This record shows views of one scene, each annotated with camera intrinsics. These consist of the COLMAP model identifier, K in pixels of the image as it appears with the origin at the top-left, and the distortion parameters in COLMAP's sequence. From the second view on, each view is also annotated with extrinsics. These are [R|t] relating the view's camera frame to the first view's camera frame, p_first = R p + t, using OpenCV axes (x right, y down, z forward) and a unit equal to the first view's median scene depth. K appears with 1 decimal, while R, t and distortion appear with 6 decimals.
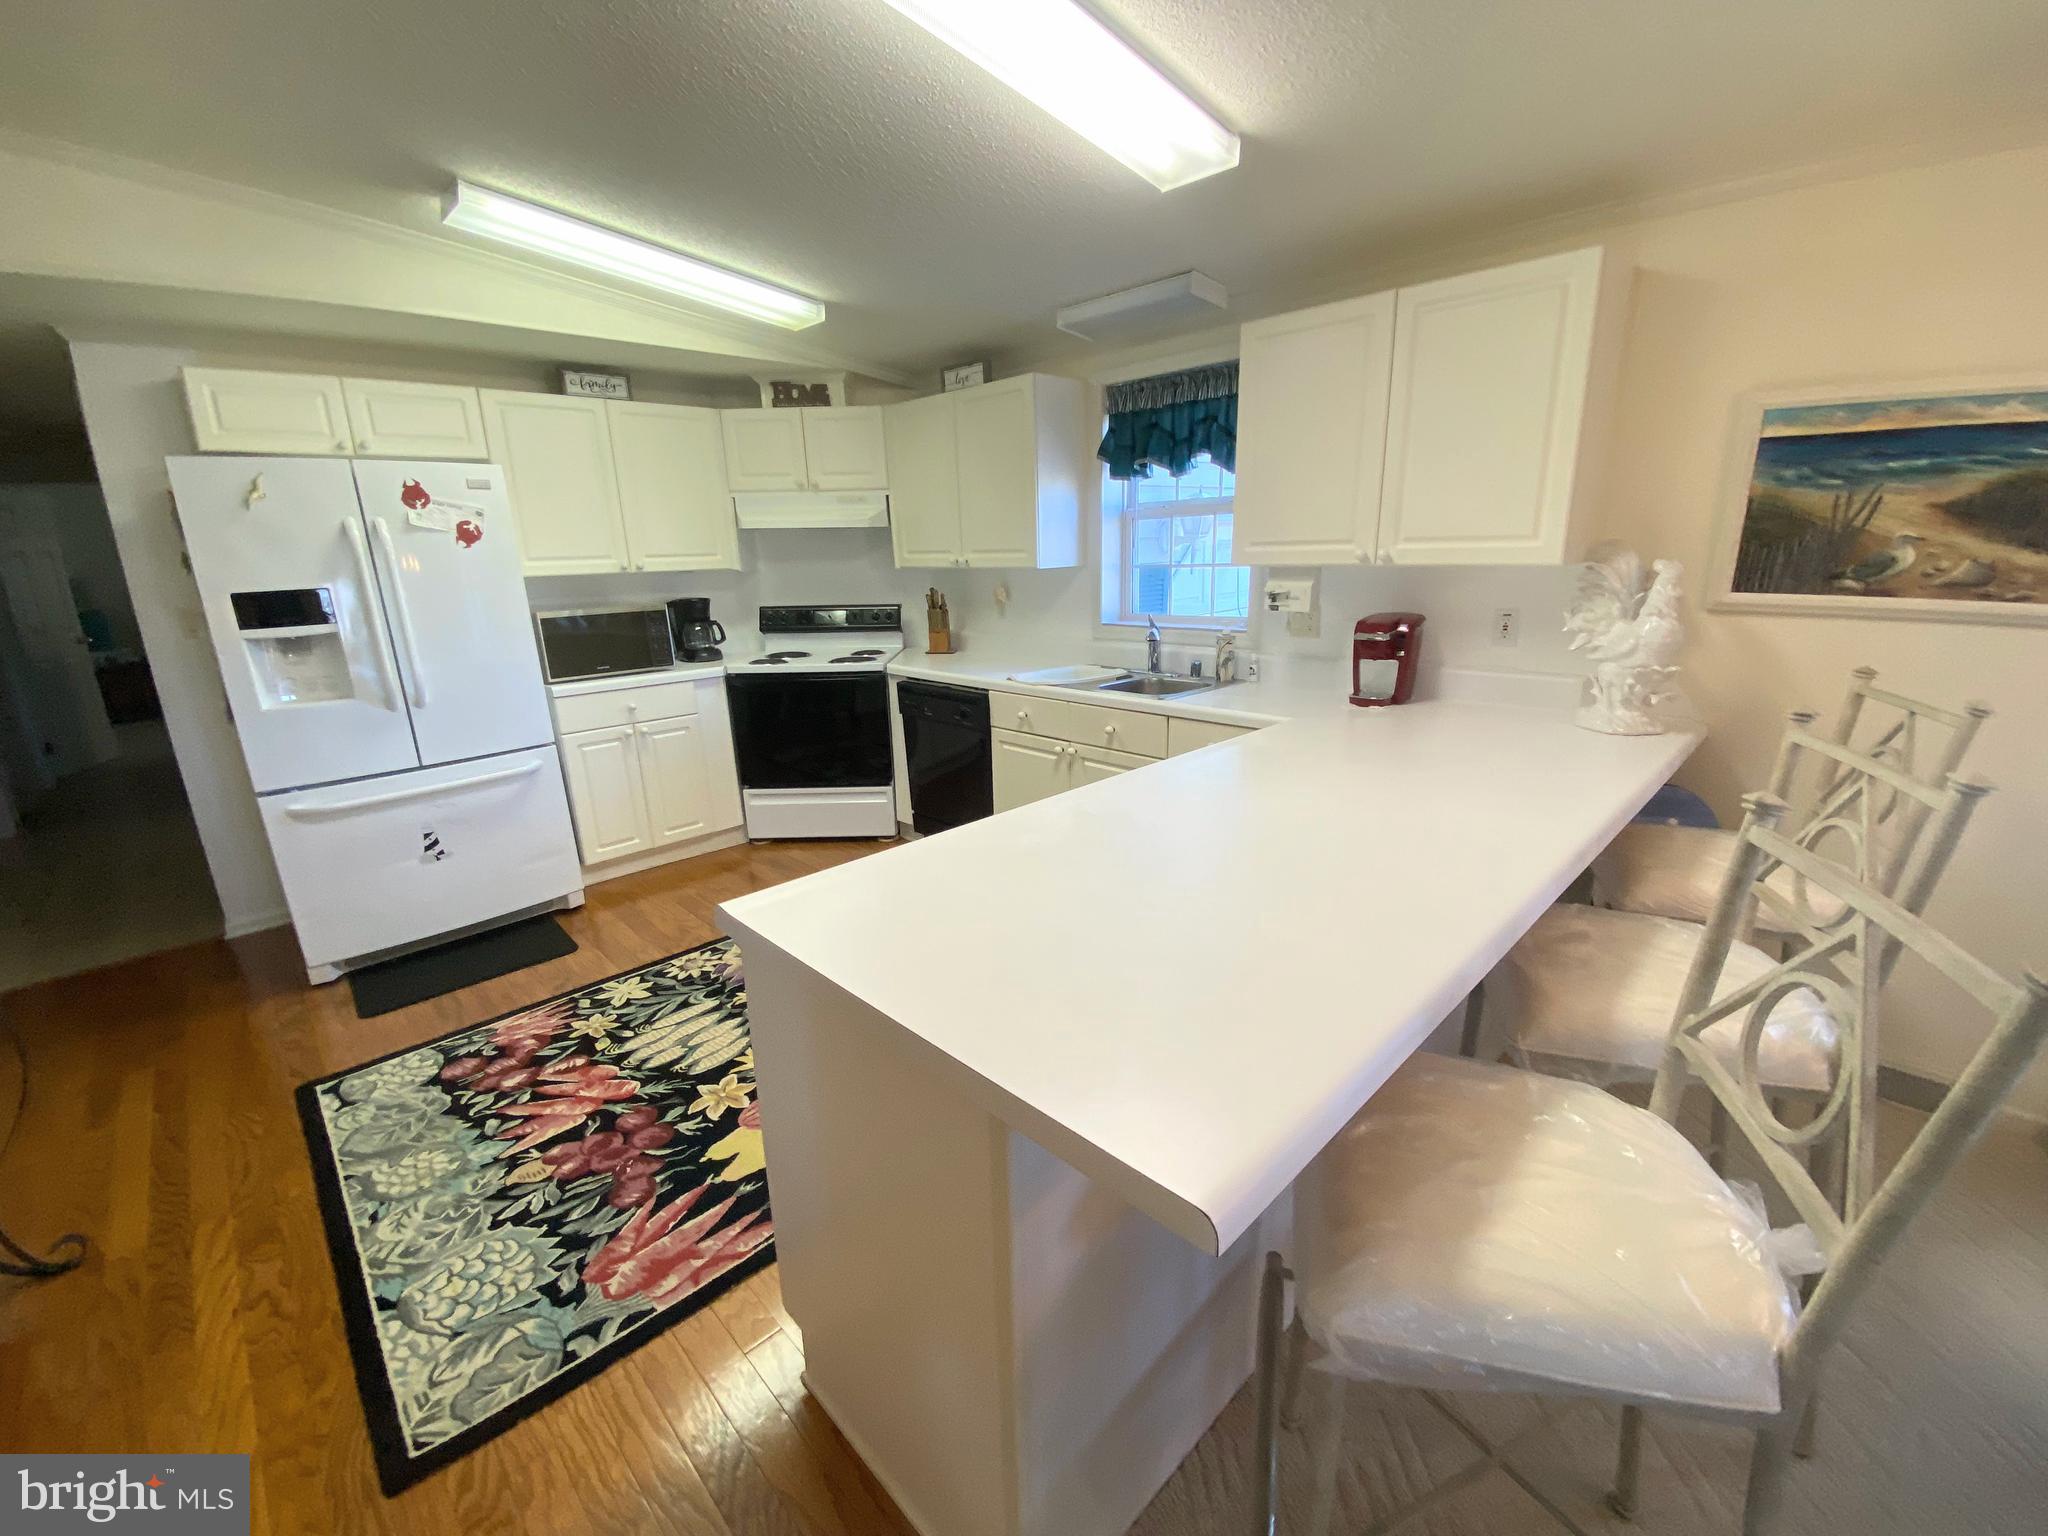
lens RADIAL K [[833.6, 0, 1020.3], [0, 833.6, 770.2], [0, 0, 1]] dist [0.013453, -0.017073]
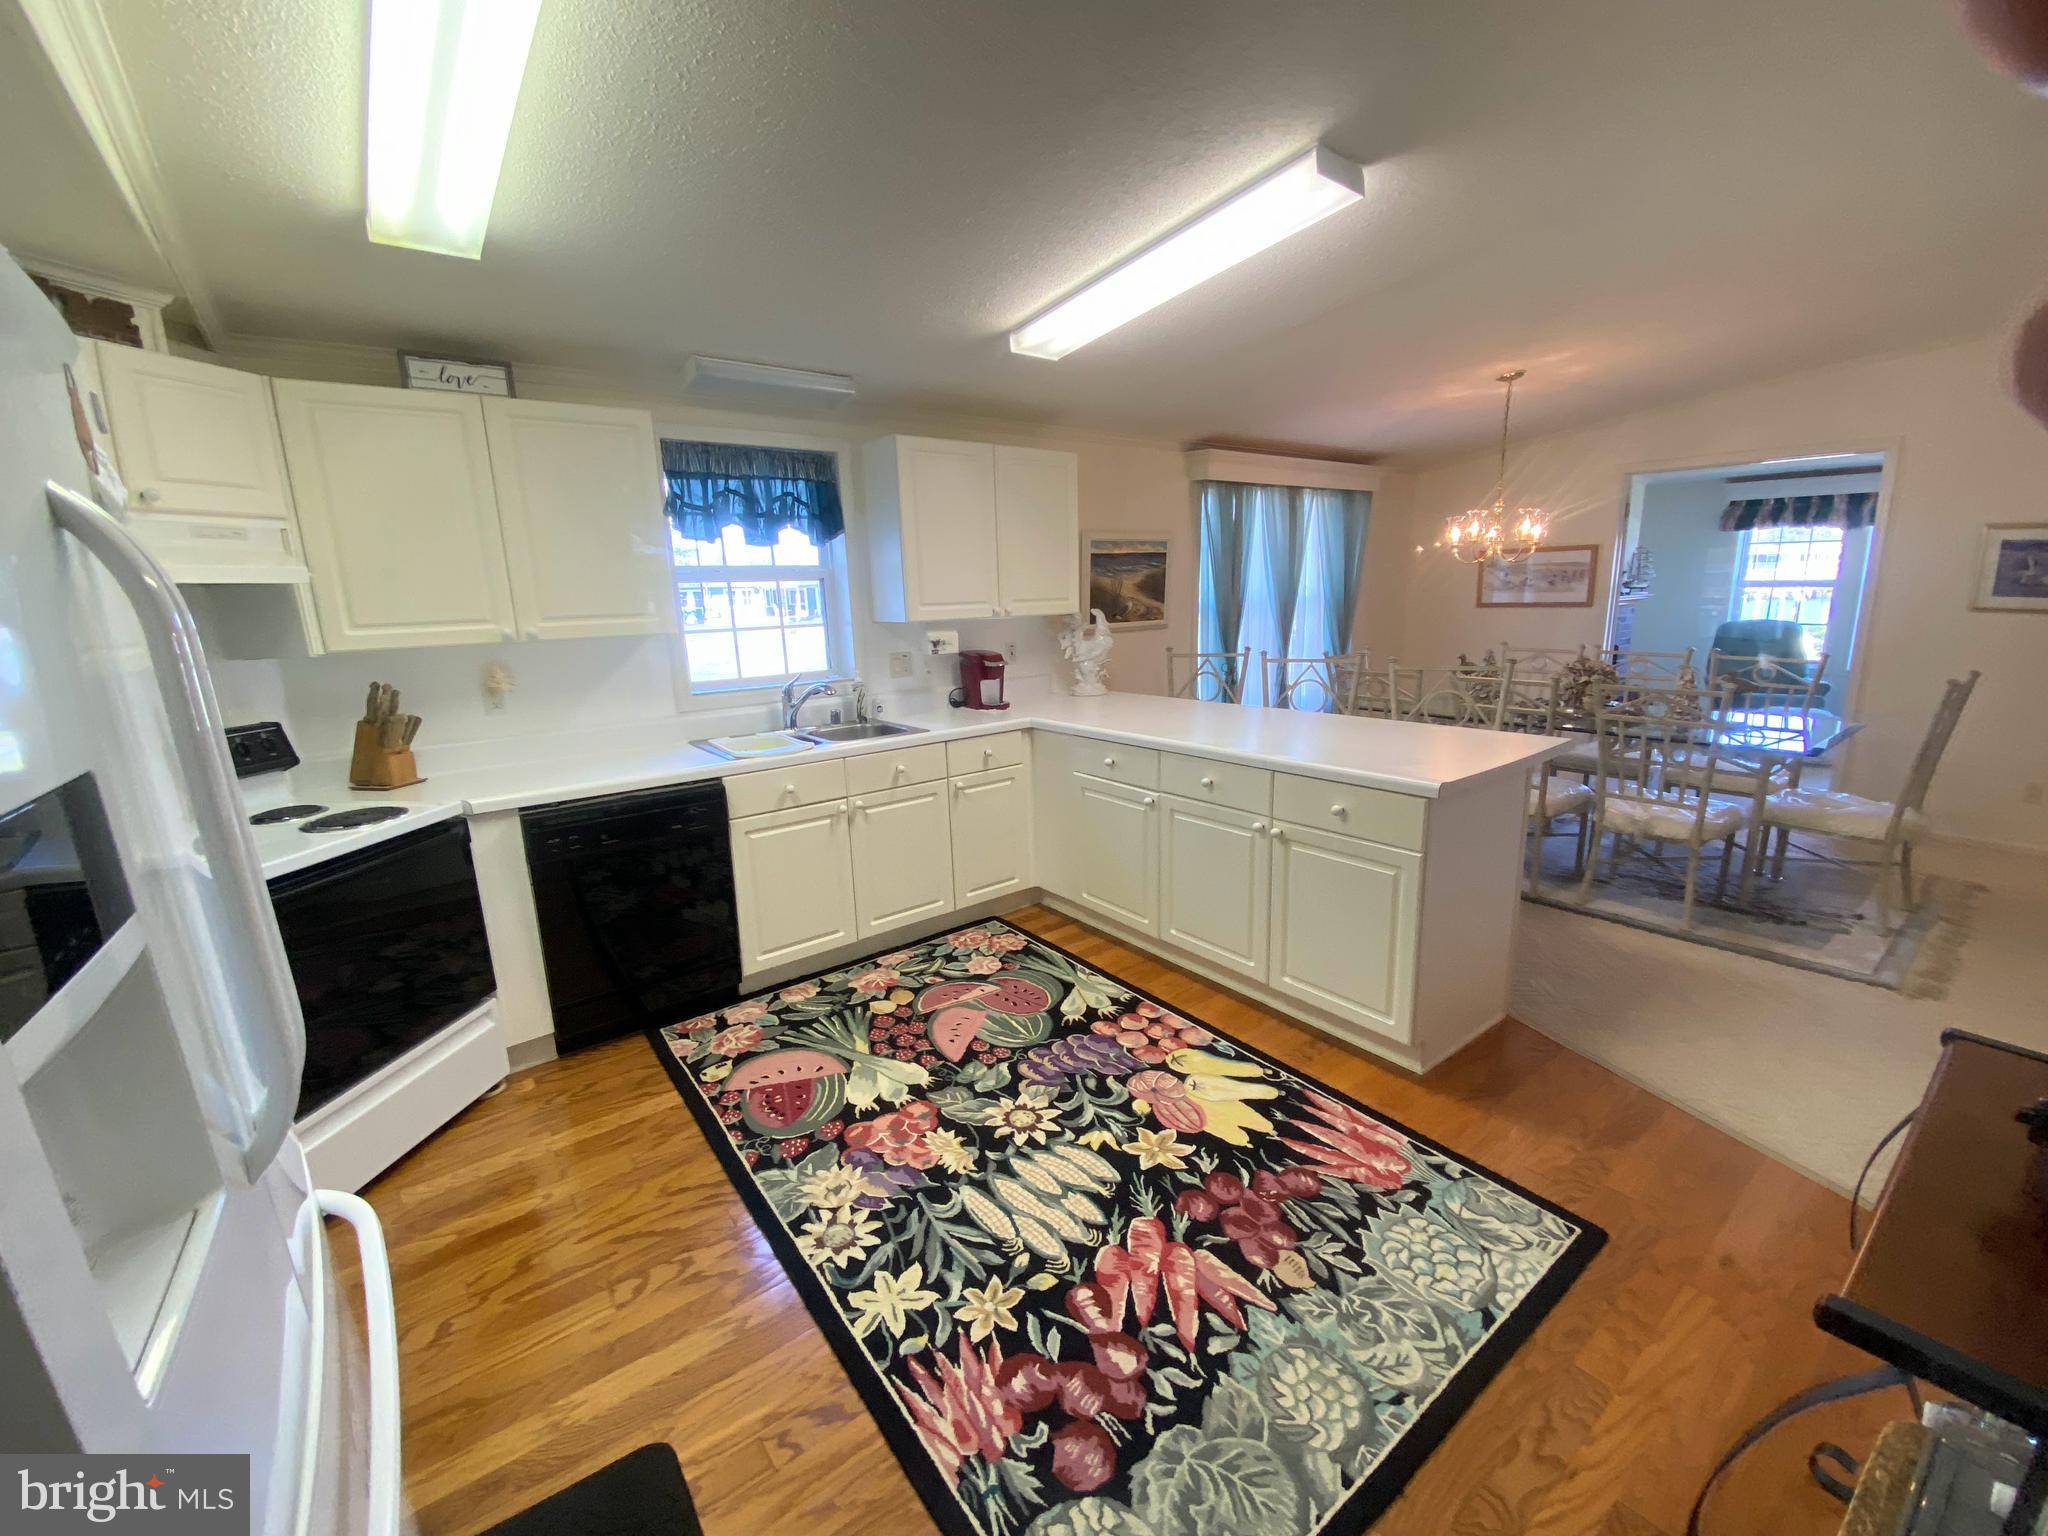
lens RADIAL K [[833.6, 0, 1020.3], [0, 833.6, 770.2], [0, 0, 1]] dist [0.013453, -0.017073]
pose [[0.121436, -0.187884, 0.974655, -1.168811], [0.287823, 0.946400, 0.146576, -0.202690], [-0.949953, 0.262728, 0.169005, 0.824773]]
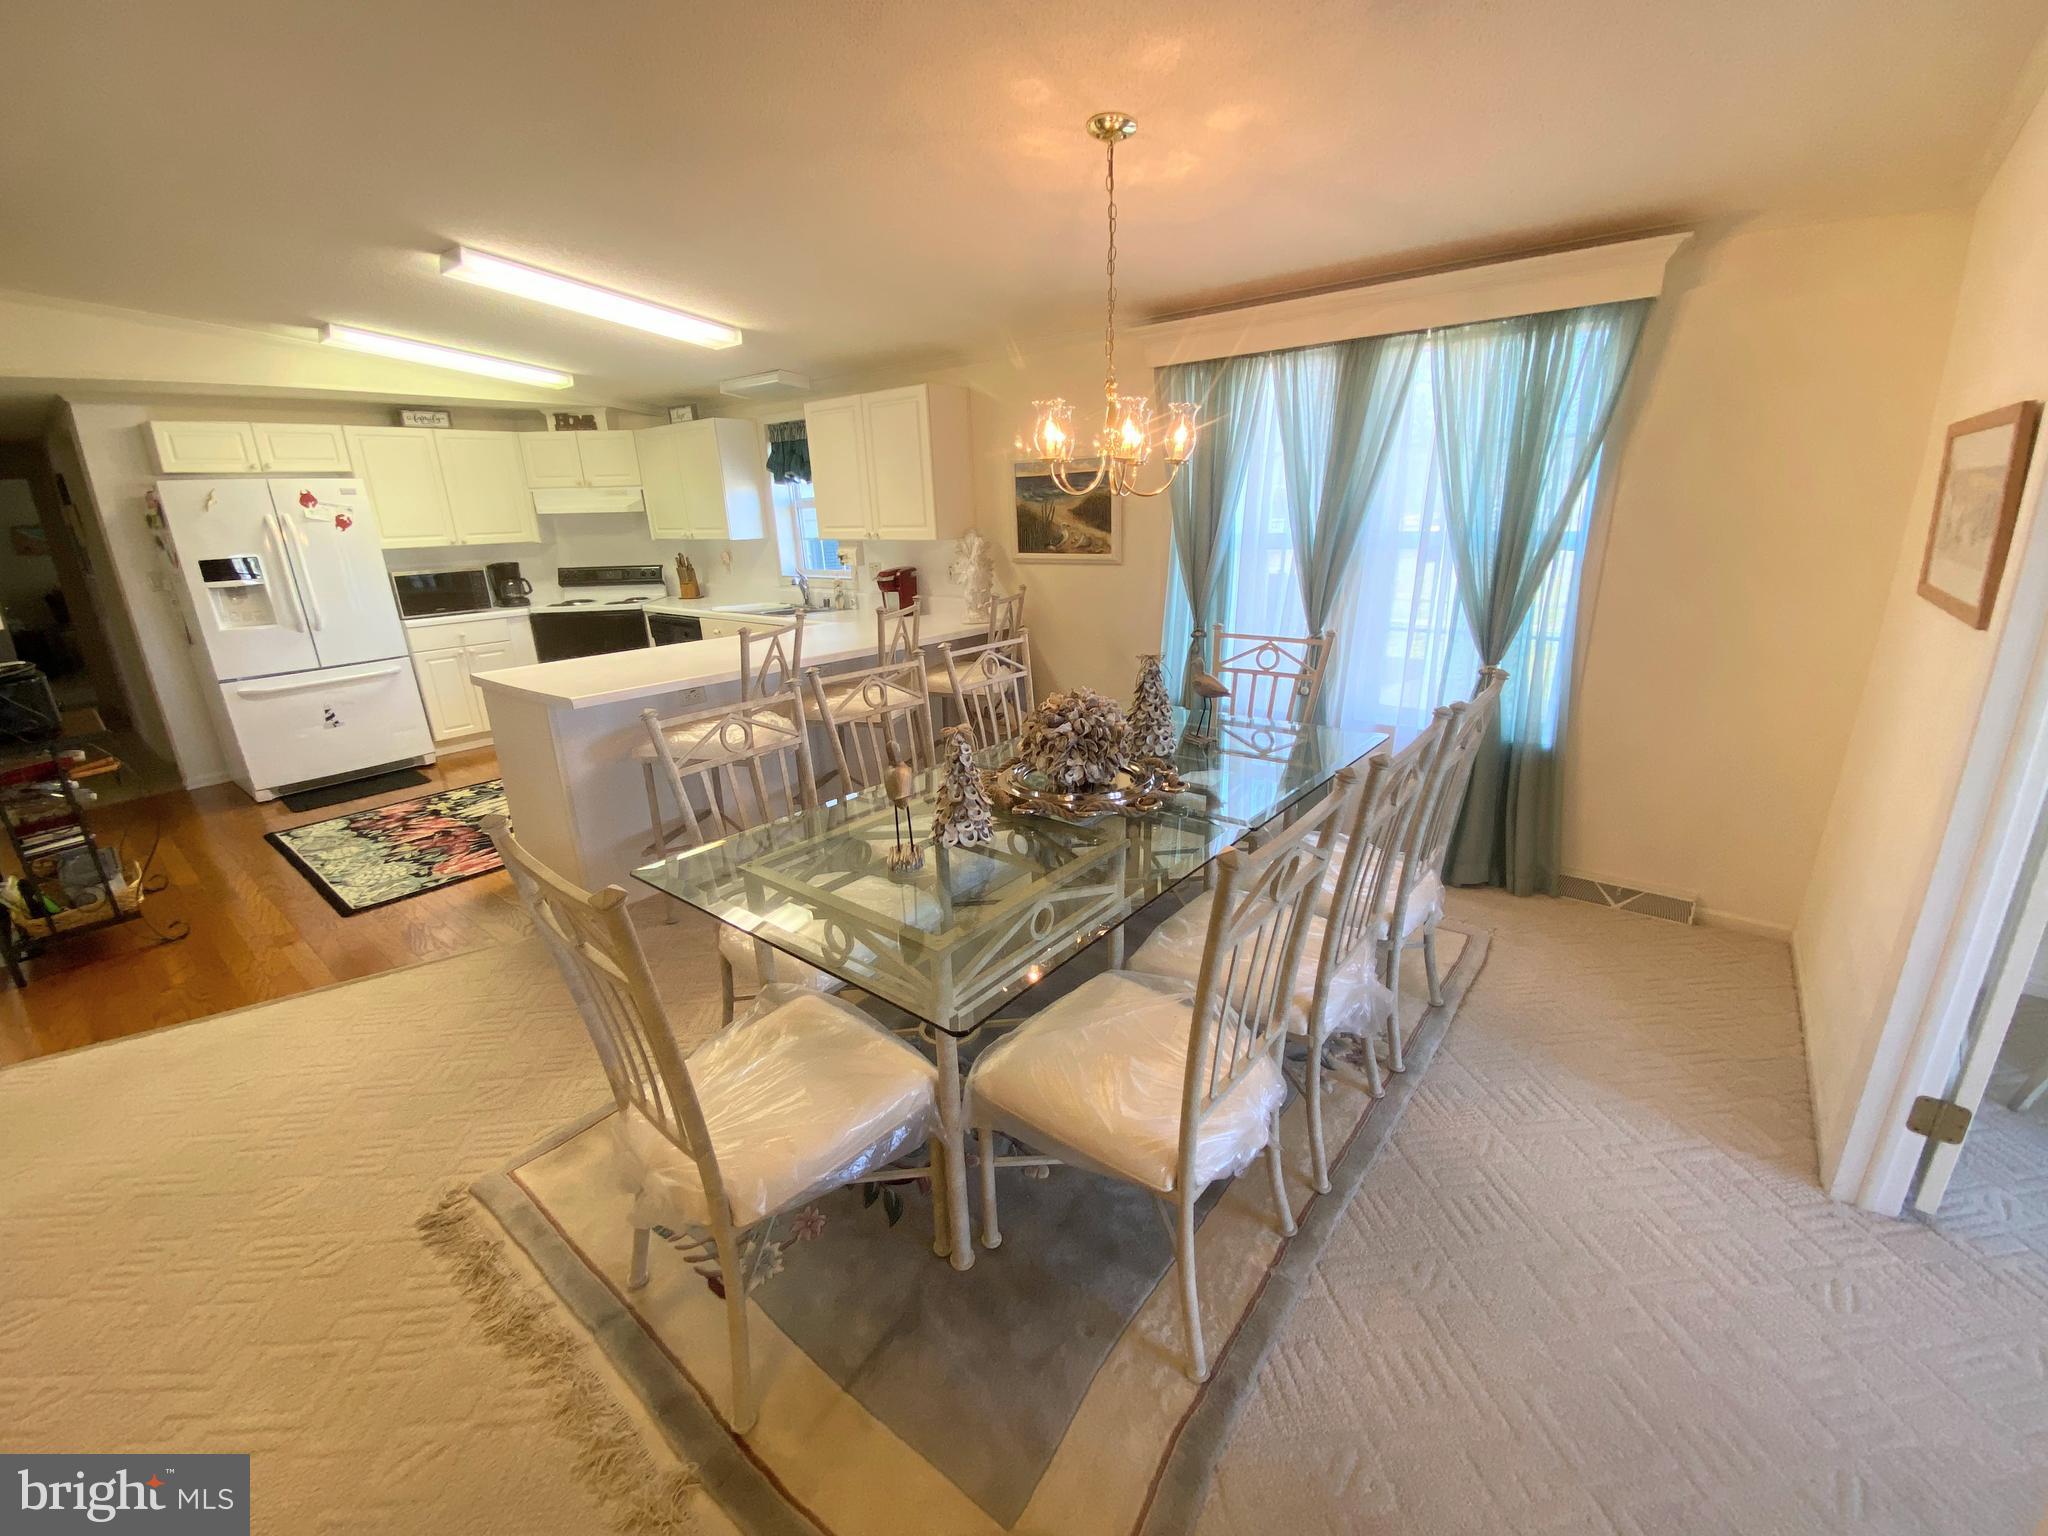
lens RADIAL K [[833.6, 0, 1020.3], [0, 833.6, 770.2], [0, 0, 1]] dist [0.013453, -0.017073]
pose [[0.993185, -0.036691, 0.110620, 0.556295], [0.032638, 0.998736, 0.038229, 0.221651], [-0.111883, -0.034358, 0.993127, -0.958399]]
